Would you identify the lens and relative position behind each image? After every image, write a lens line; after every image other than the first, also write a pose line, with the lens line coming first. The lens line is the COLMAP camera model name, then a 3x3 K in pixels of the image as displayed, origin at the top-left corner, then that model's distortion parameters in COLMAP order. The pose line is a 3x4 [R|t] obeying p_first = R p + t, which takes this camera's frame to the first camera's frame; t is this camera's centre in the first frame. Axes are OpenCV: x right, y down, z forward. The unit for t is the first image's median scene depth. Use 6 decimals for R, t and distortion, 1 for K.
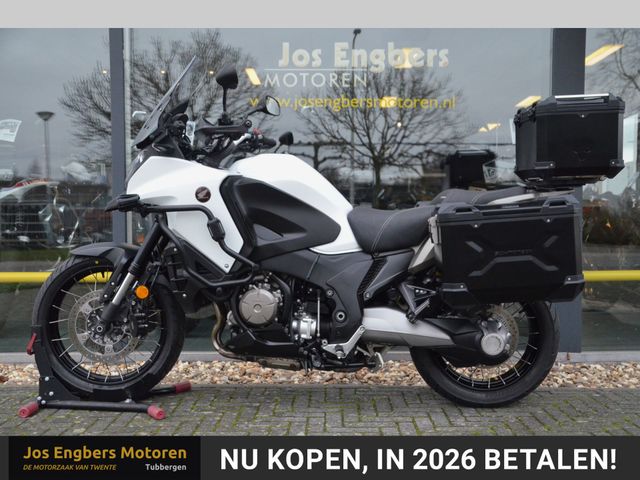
lens RADIAL K [[655.6, 0, 327.9], [0, 655.6, 255.3], [0, 0, 1]] dist [0.042746, 0.000000]
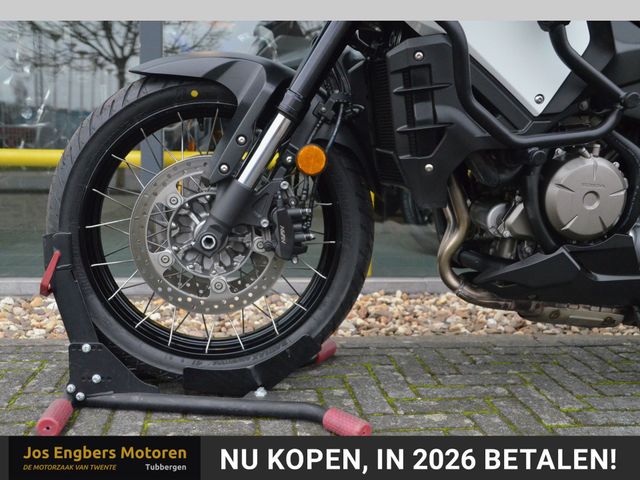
lens RADIAL K [[615.3, 0, 321.4], [0, 615.3, 242.1], [0, 0, 1]] dist [-0.033513, 0.000000]
pose [[0.992781, 0.009796, 0.119539, -0.313105], [-0.022989, 0.993722, 0.109493, 0.062943], [-0.117716, -0.111451, 0.986773, 0.567684]]
